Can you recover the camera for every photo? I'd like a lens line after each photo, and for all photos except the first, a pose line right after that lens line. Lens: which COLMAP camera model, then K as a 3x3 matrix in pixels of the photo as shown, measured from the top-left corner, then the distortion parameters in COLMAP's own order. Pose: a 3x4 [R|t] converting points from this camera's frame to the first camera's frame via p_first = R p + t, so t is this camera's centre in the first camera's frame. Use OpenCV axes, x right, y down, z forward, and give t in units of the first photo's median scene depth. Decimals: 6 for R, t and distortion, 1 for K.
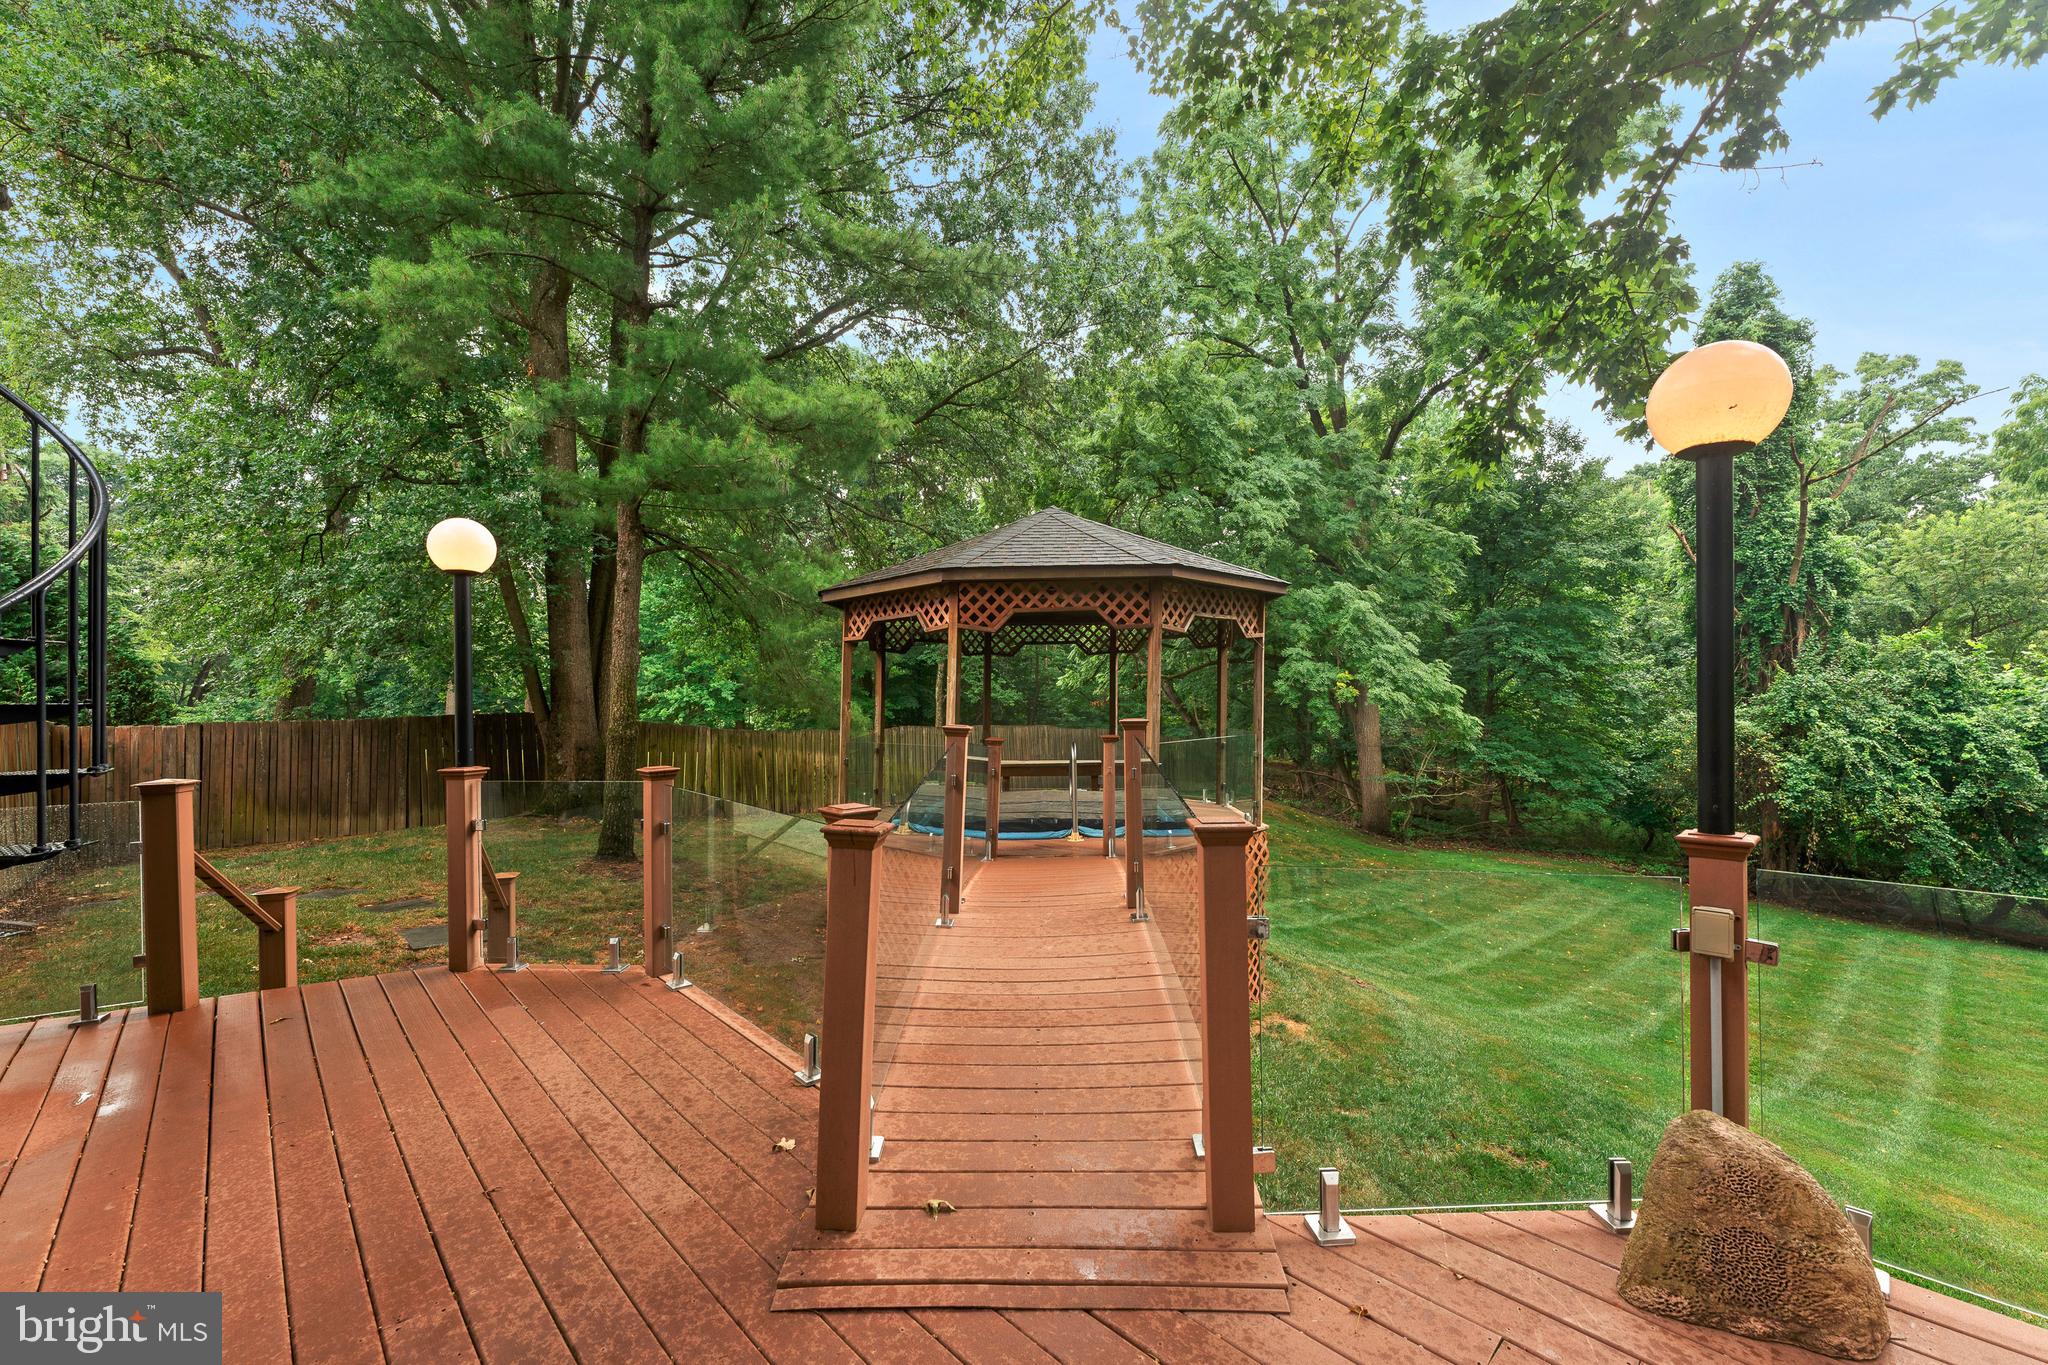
lens RADIAL K [[819.0, 0, 1030.0], [0, 819.0, 697.6], [0, 0, 1]] dist [-0.000909, -0.000348]
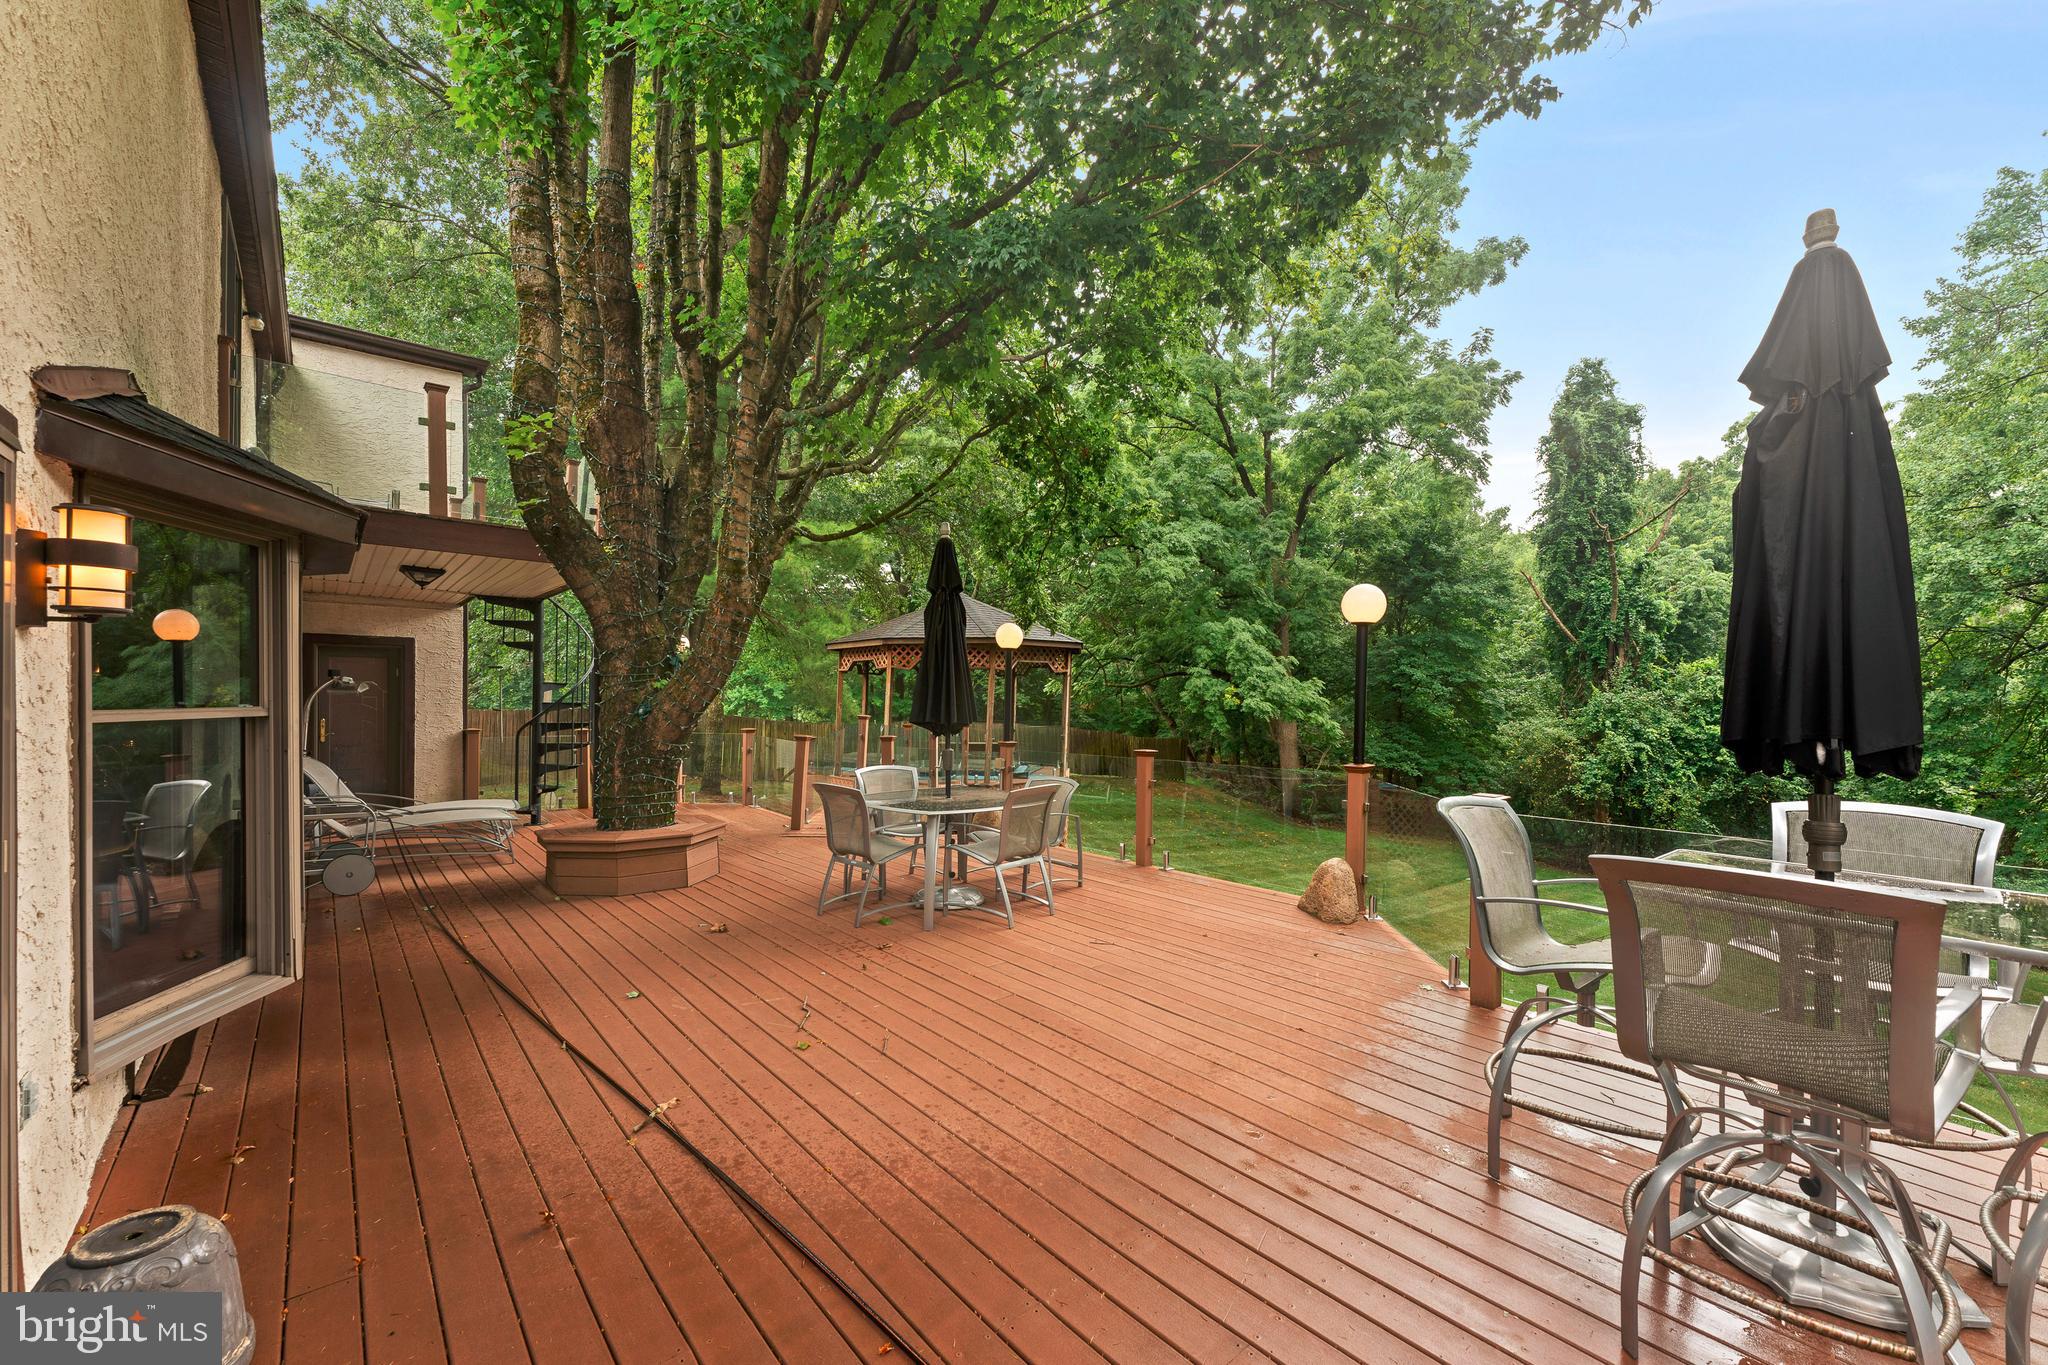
lens RADIAL K [[819.0, 0, 1025.3], [0, 819.0, 691.4], [0, 0, 1]] dist [-0.000909, -0.000348]
pose [[0.997946, 0.015100, -0.062250, 0.132807], [-0.015684, 0.999837, -0.008918, -0.005931], [0.062106, 0.009876, 0.998021, -0.349701]]
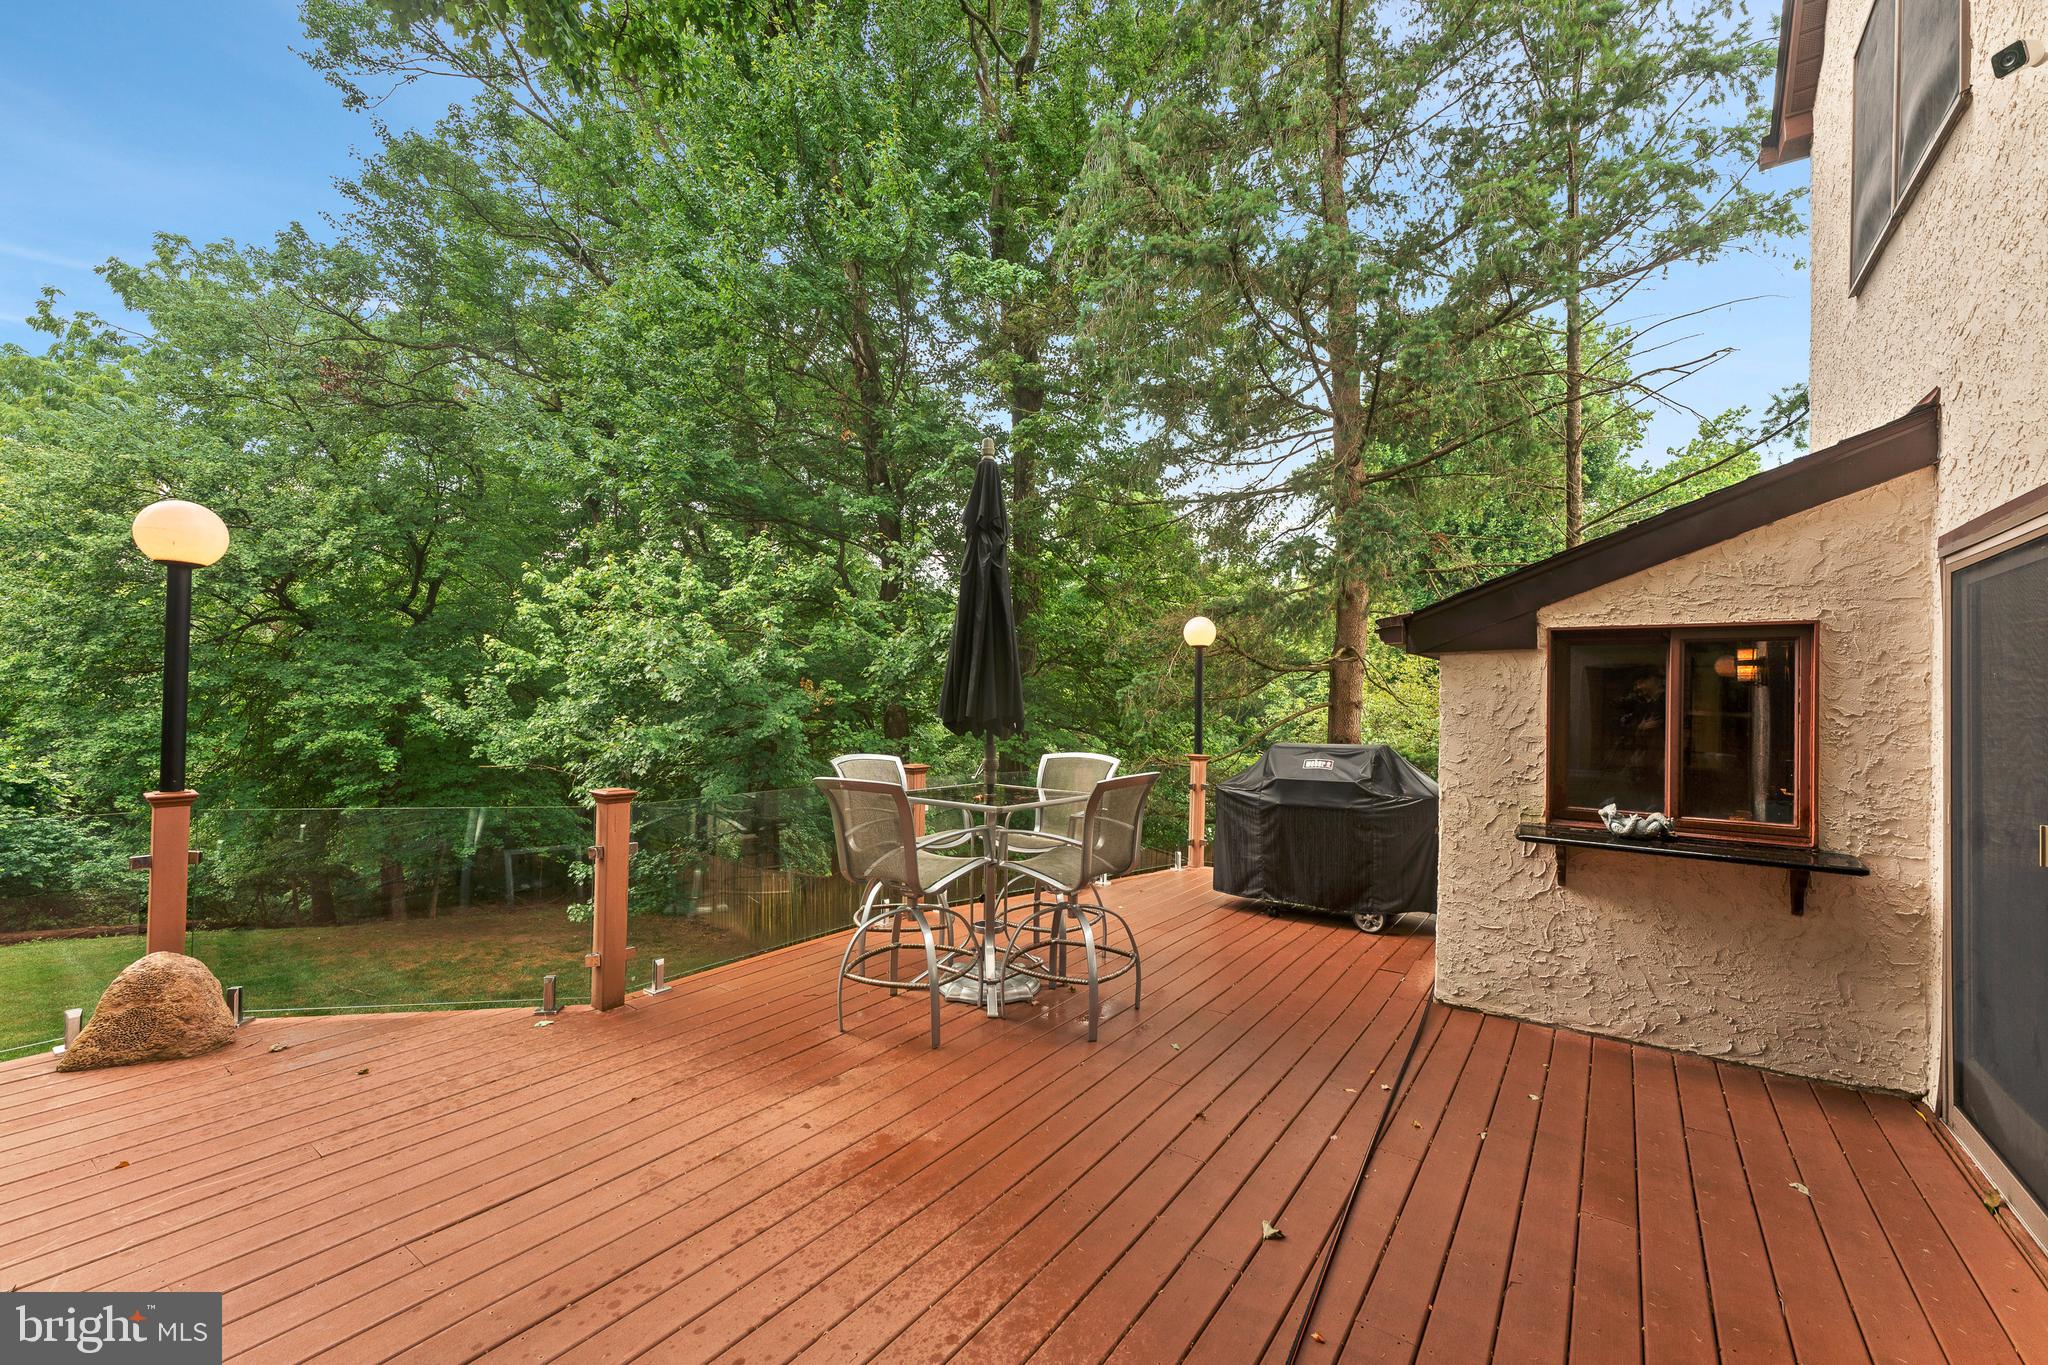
lens RADIAL K [[819.0, 0, 1030.1], [0, 819.0, 691.3], [0, 0, 1]] dist [-0.000909, -0.000348]
pose [[-0.175117, 0.011696, 0.984478, -0.489739], [-0.008651, 0.999873, -0.013418, -0.007567], [-0.984510, -0.010866, -0.174994, 0.460744]]
